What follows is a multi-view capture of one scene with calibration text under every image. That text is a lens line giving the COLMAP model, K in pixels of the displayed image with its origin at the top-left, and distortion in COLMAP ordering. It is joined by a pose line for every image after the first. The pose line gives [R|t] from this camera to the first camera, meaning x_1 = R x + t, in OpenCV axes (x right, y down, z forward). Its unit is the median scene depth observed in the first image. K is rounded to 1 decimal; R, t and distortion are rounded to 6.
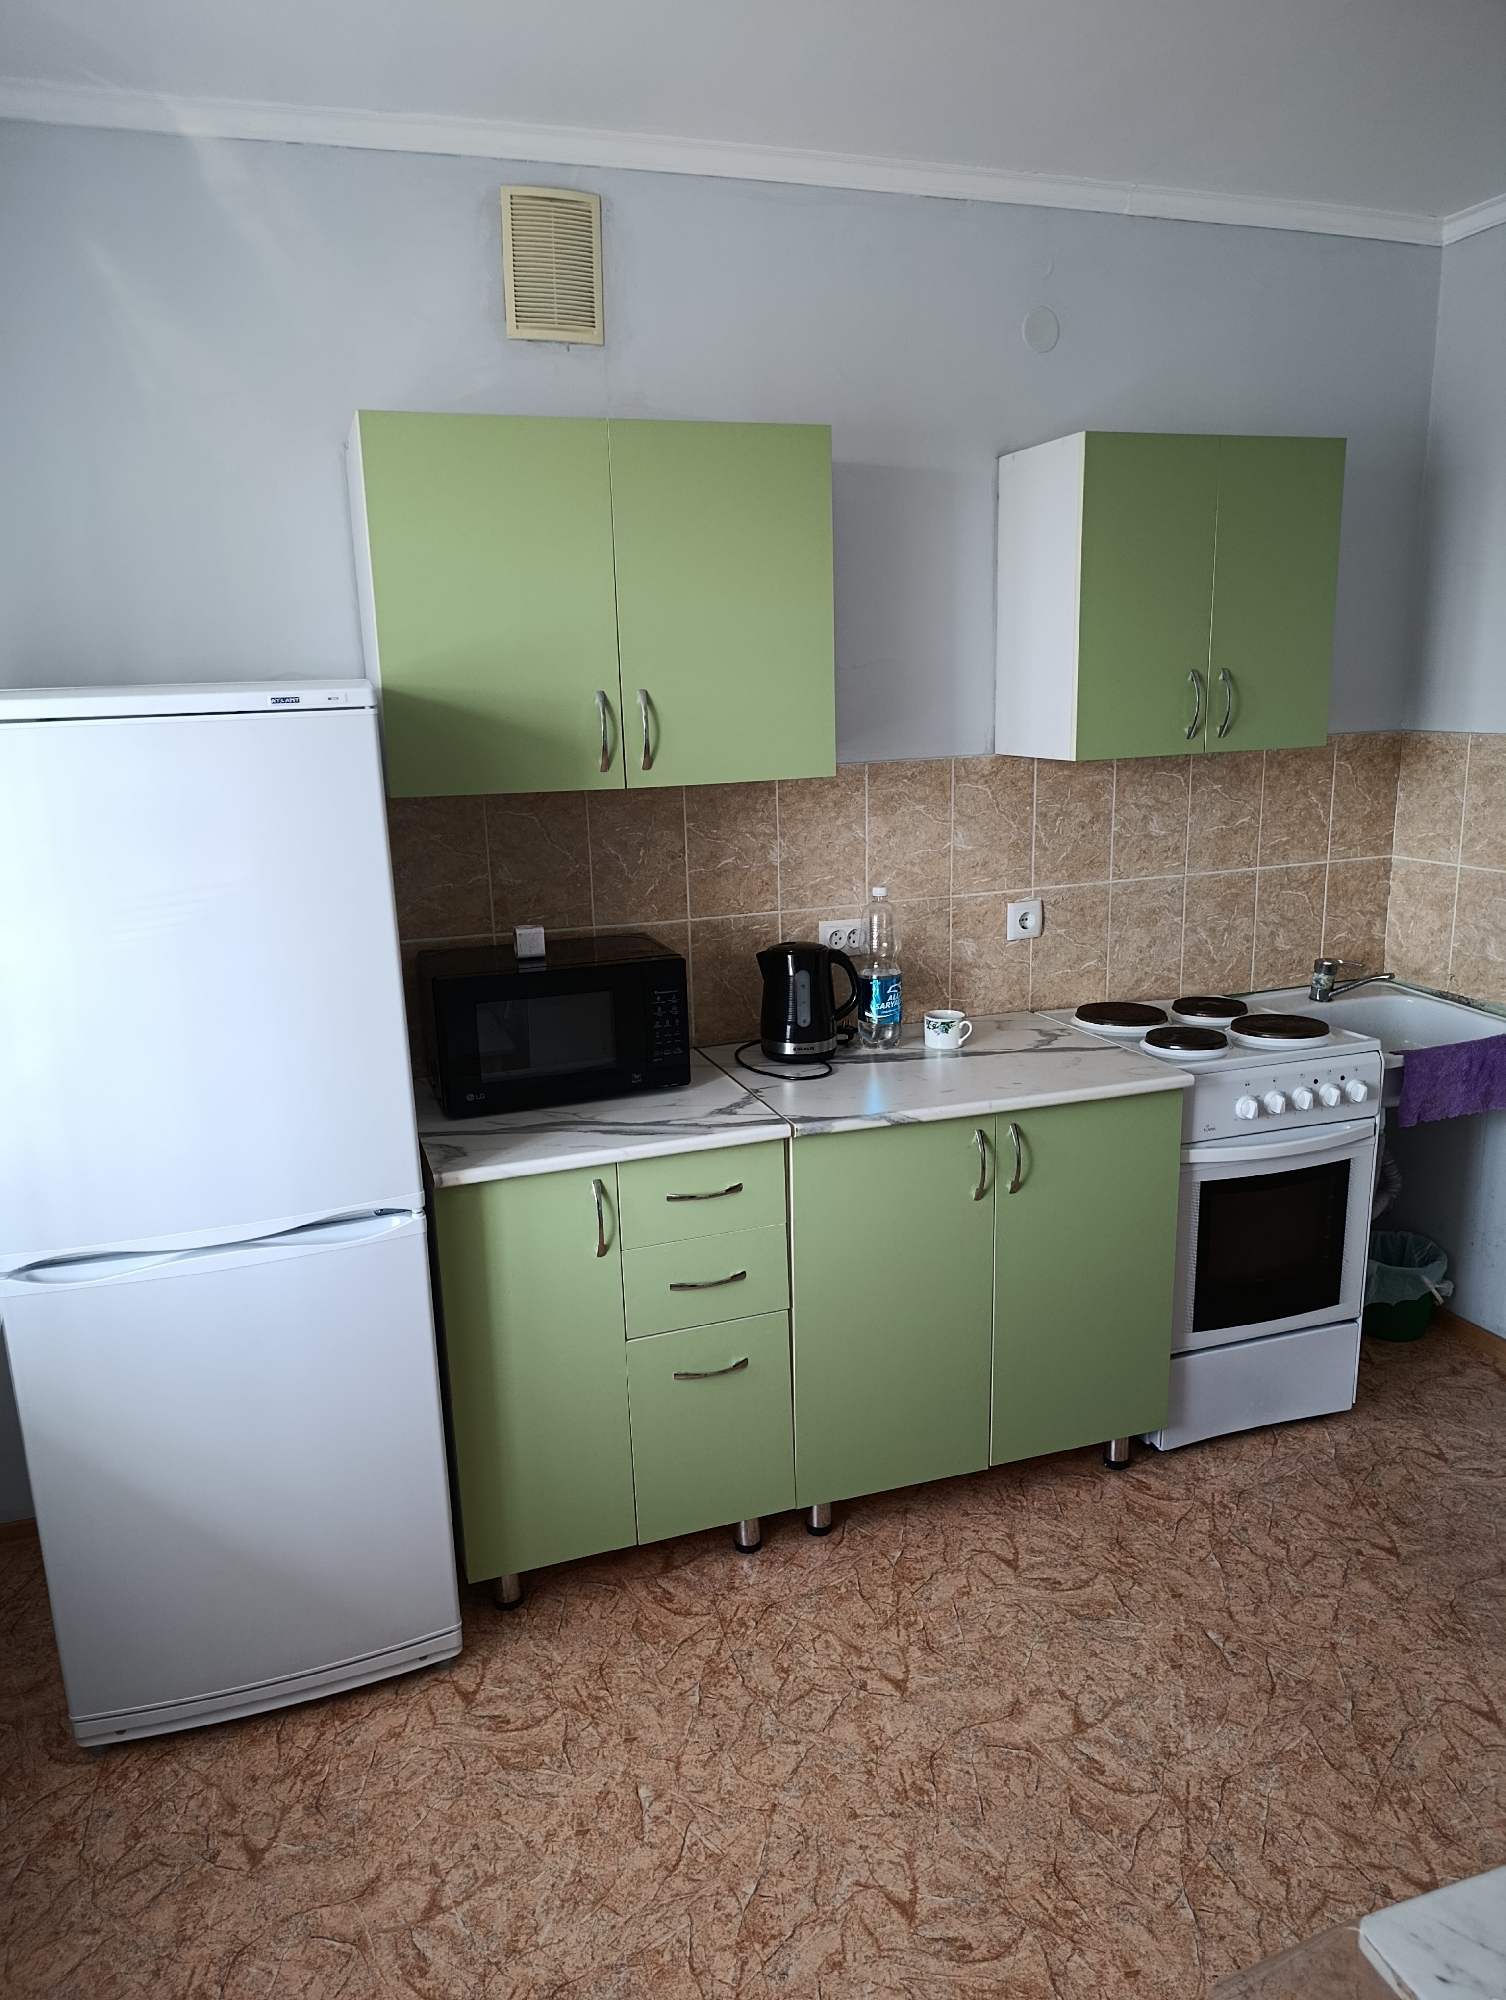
lens RADIAL K [[1382.8, 0, 746.6], [0, 1382.8, 958.6], [0, 0, 1]] dist [0.033362, -0.041998]
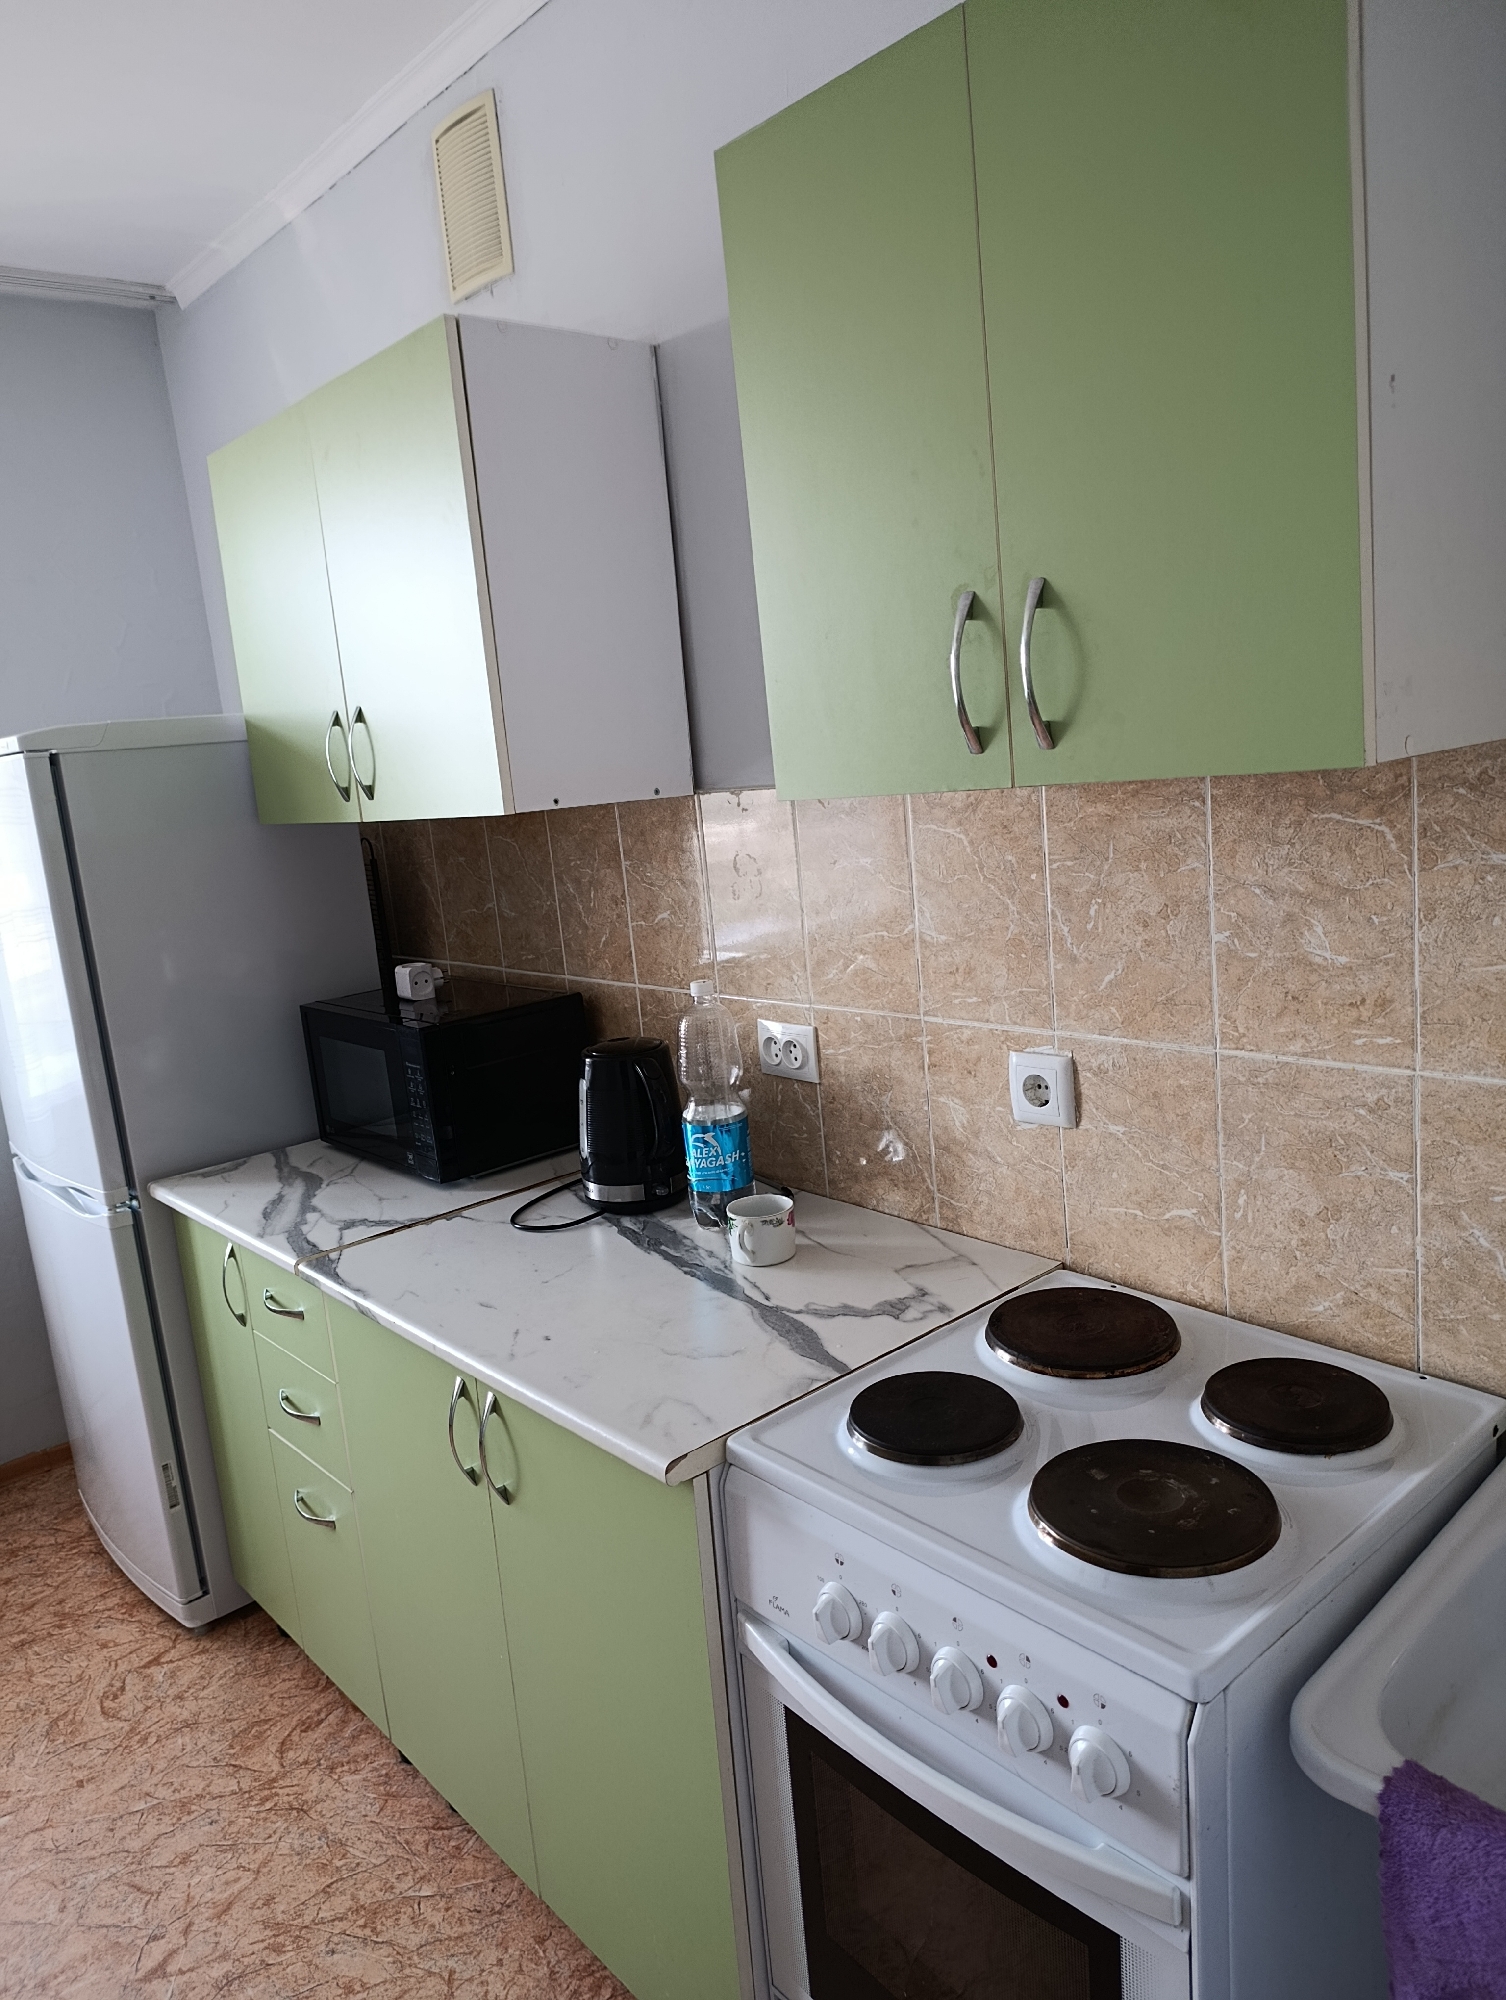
lens RADIAL K [[1382.8, 0, 746.6], [0, 1382.8, 958.6], [0, 0, 1]] dist [0.033362, -0.041998]
pose [[0.378458, 0.140028, -0.914965, 0.636905], [-0.093248, 0.989230, 0.112824, -0.126318], [0.920909, 0.042620, 0.387440, 0.704805]]
